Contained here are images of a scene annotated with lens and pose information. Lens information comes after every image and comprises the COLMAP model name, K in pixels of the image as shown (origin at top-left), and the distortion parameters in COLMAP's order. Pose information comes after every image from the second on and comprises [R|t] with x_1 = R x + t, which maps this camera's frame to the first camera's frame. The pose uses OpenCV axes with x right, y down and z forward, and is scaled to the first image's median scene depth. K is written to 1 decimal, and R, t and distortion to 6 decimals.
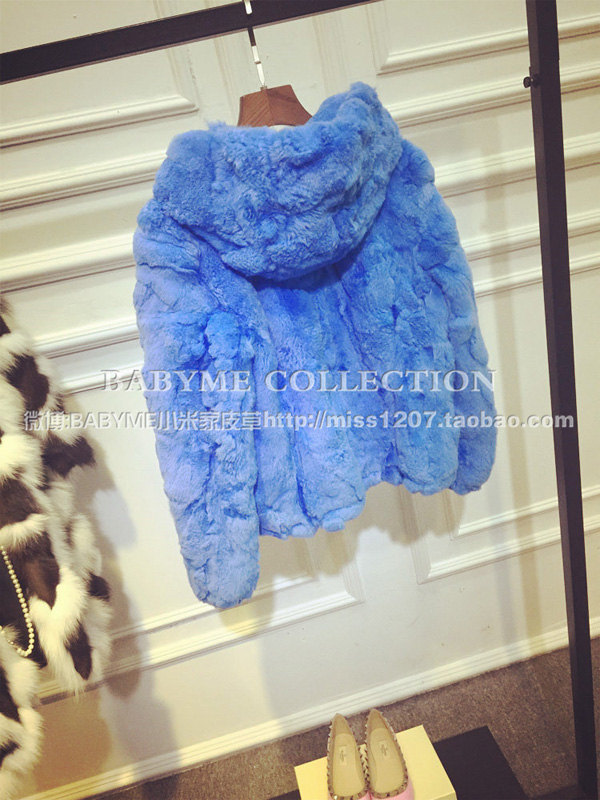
lens RADIAL K [[691.9, 0, 304.7], [0, 691.9, 403.9], [0, 0, 1]] dist [0.048473, -0.069175]
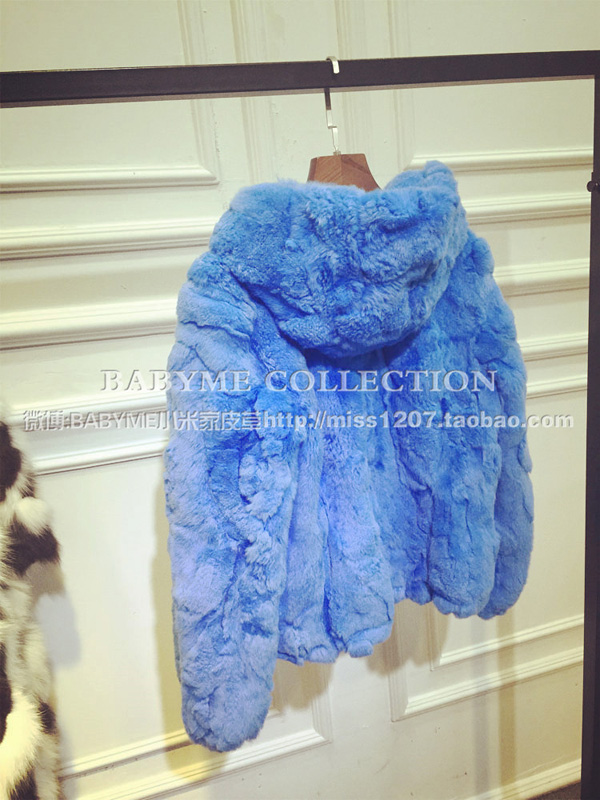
lens RADIAL K [[691.9, 0, 301.1], [0, 691.9, 399.9], [0, 0, 1]] dist [0.048473, -0.069175]
pose [[0.988149, 0.084939, 0.127856, -0.161294], [-0.062187, 0.983053, -0.172451, 0.026121], [-0.140337, 0.162456, 0.976685, 0.128088]]
